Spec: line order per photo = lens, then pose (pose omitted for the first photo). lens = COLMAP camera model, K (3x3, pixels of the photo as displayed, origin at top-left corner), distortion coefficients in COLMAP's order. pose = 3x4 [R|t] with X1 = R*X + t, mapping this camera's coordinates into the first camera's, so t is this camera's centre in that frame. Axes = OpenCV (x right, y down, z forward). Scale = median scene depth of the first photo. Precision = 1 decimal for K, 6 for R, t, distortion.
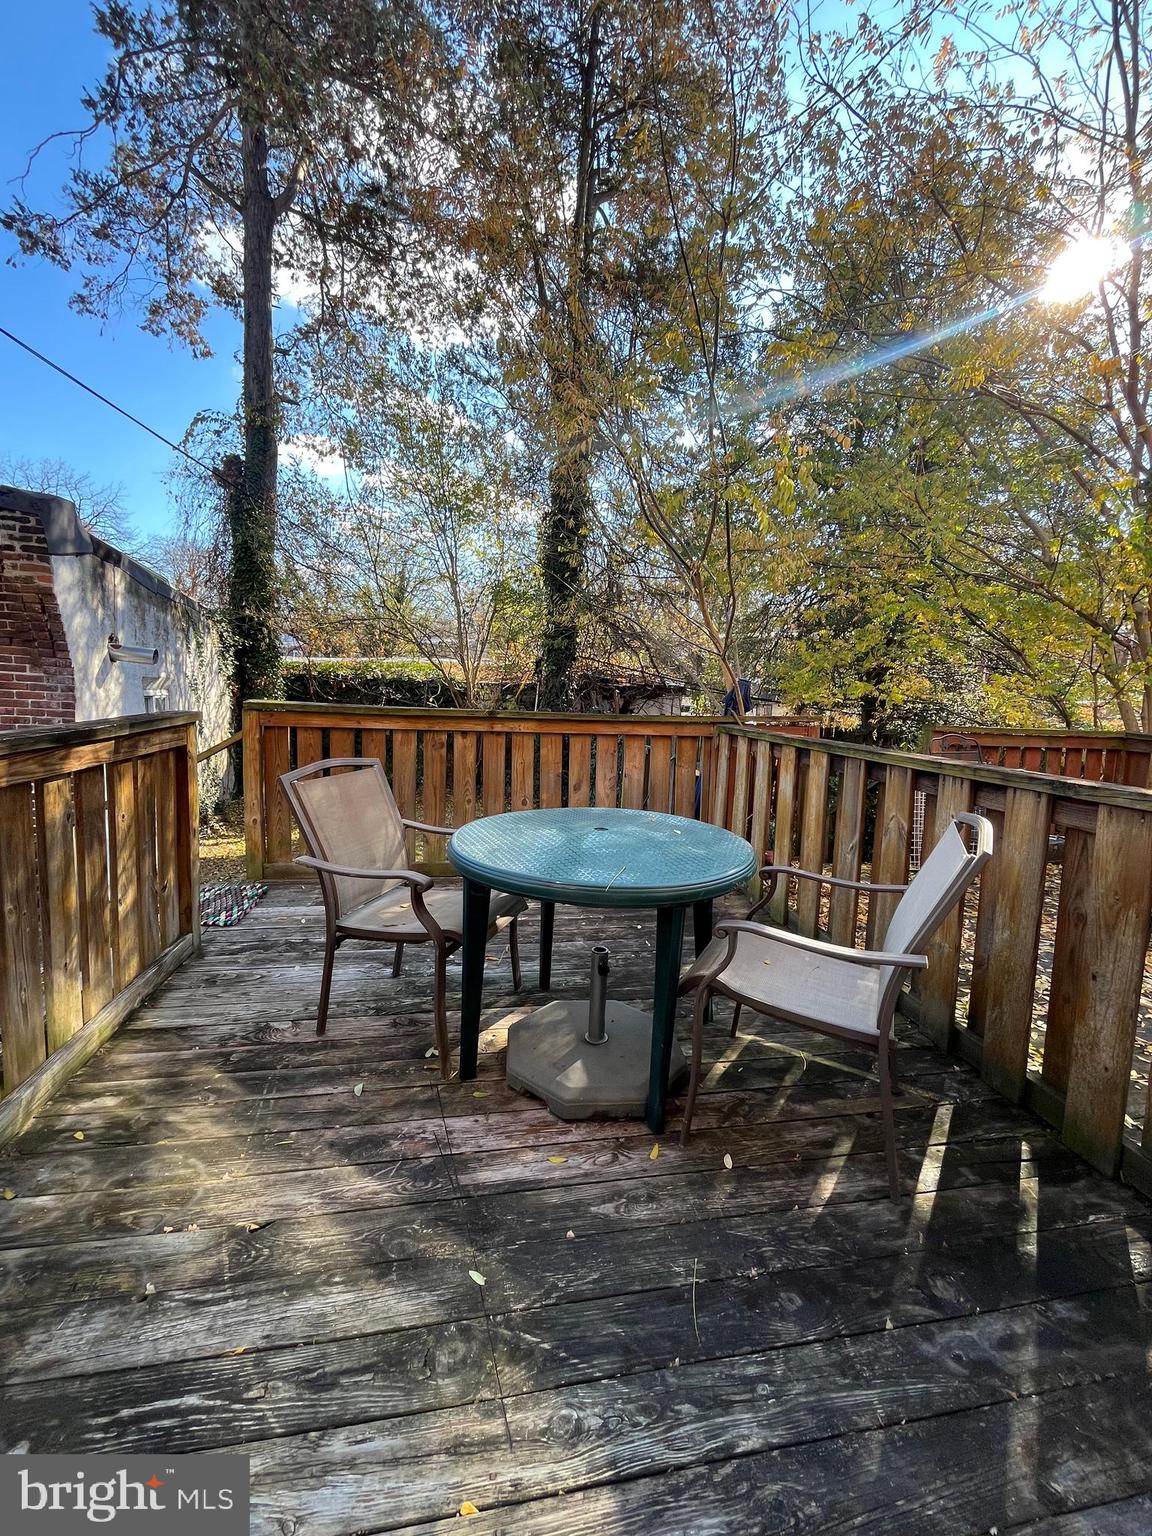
lens RADIAL K [[624.2, 0, 572.7], [0, 624.2, 767.1], [0, 0, 1]] dist [-0.002683, -0.000430]
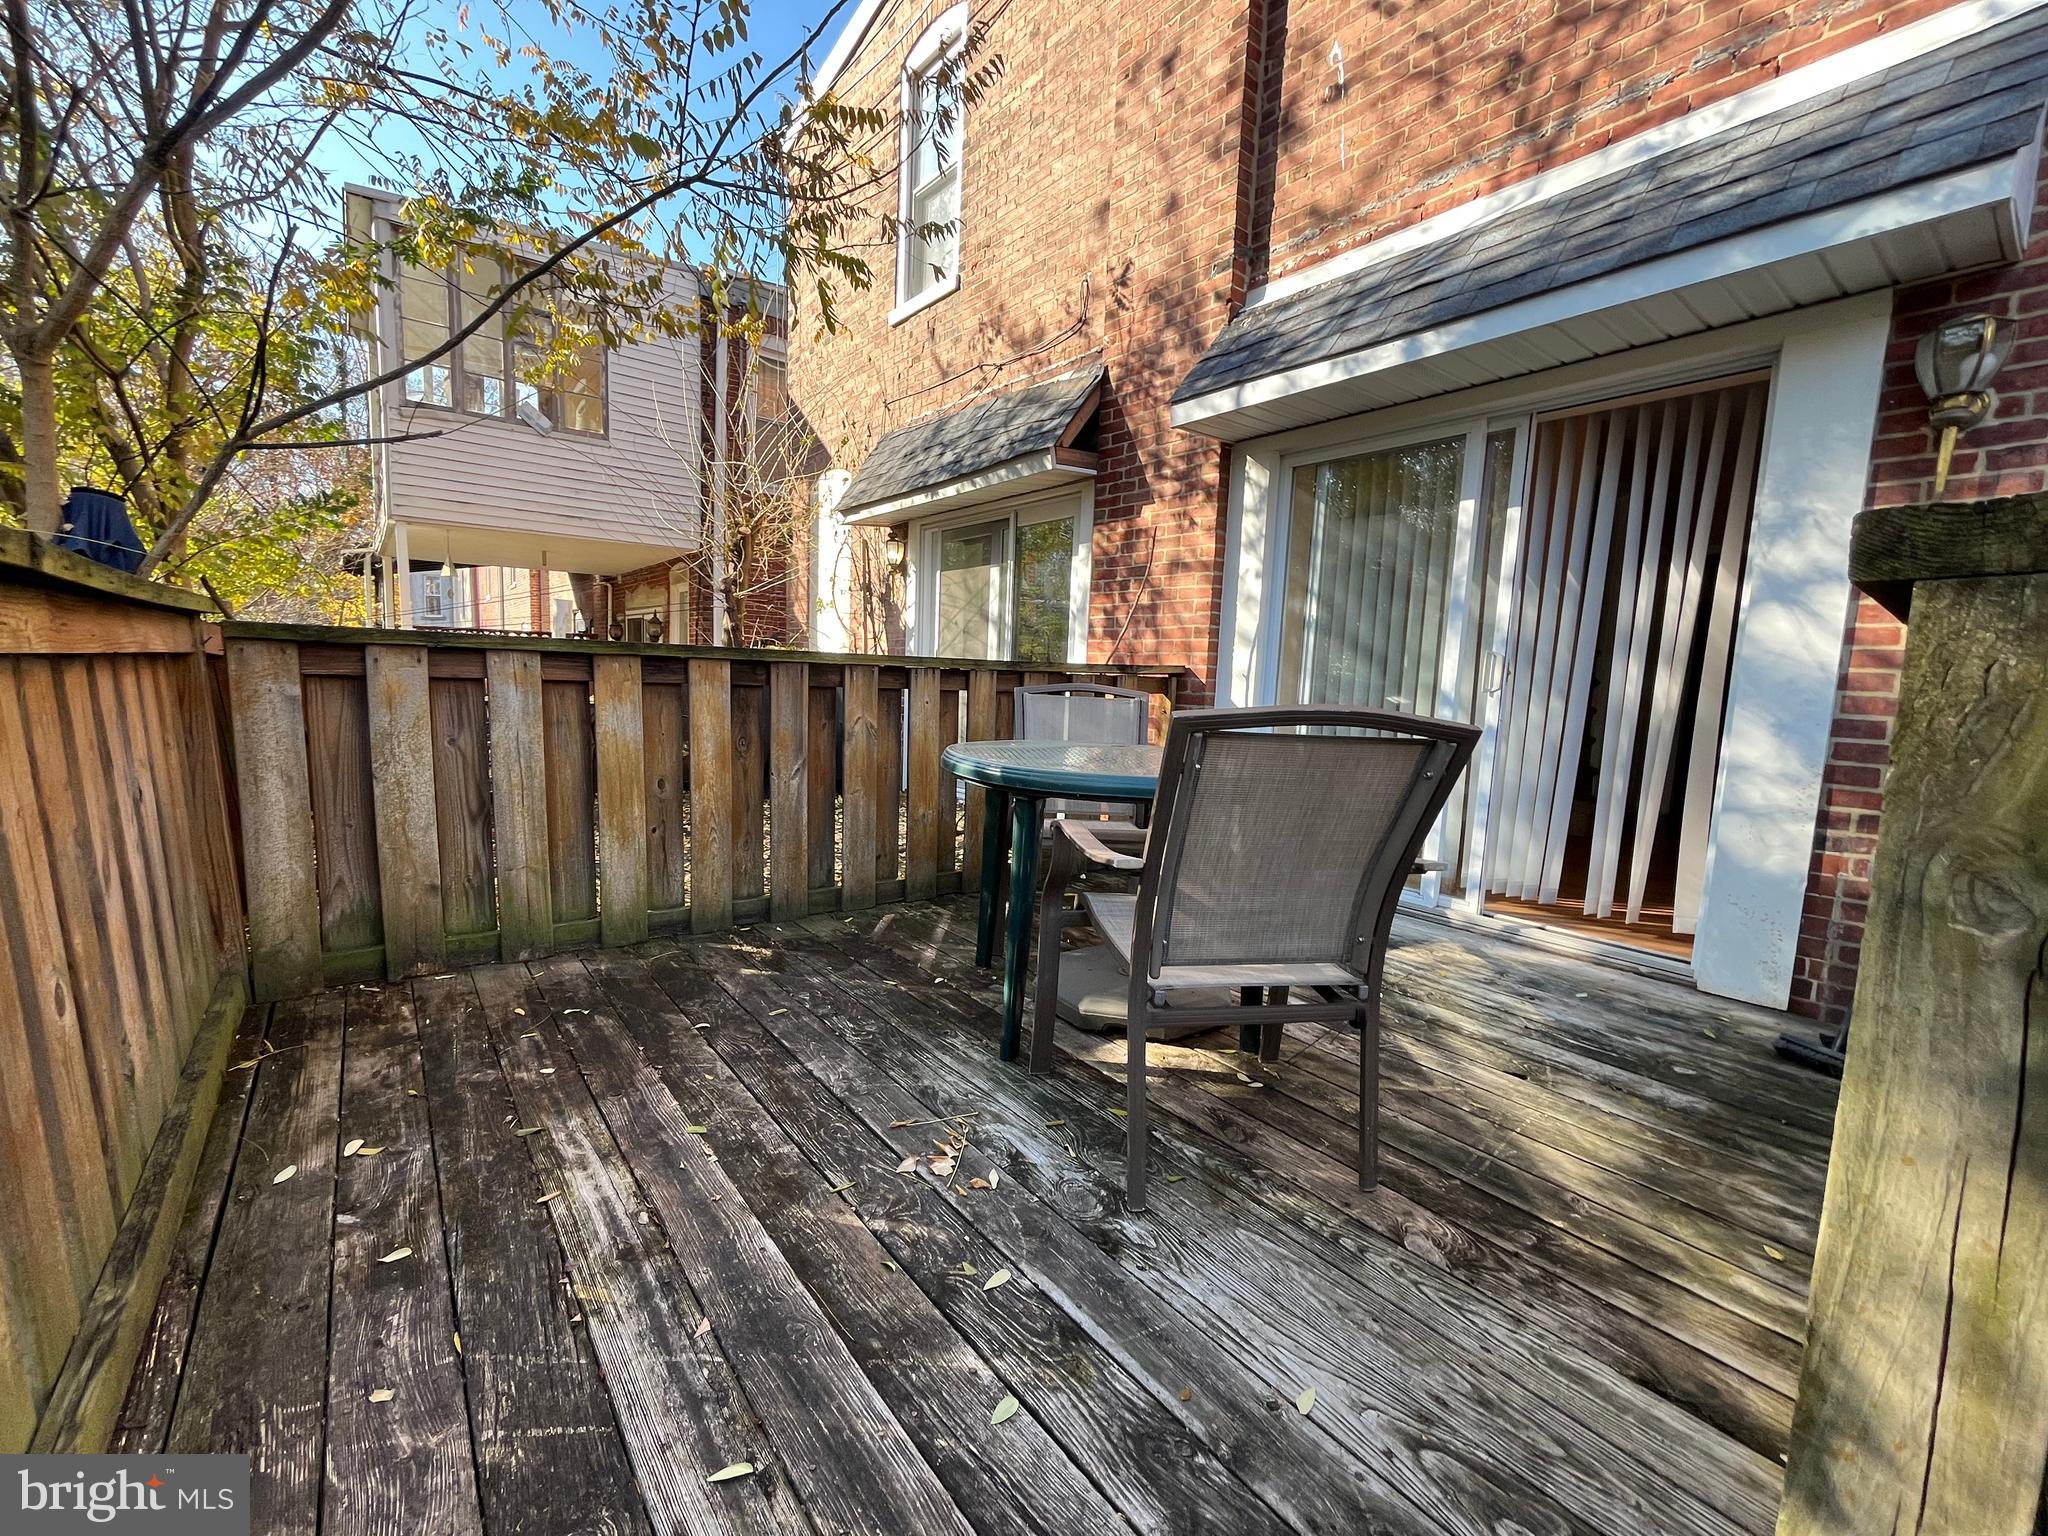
lens RADIAL K [[832.3, 0, 1011.4], [0, 832.3, 774.5], [0, 0, 1]] dist [-0.002683, -0.000430]
pose [[-0.467096, -0.158544, 0.869876, -0.895923], [0.059137, 0.975989, 0.209638, -0.113209], [-0.882227, 0.149363, -0.446505, 1.656100]]
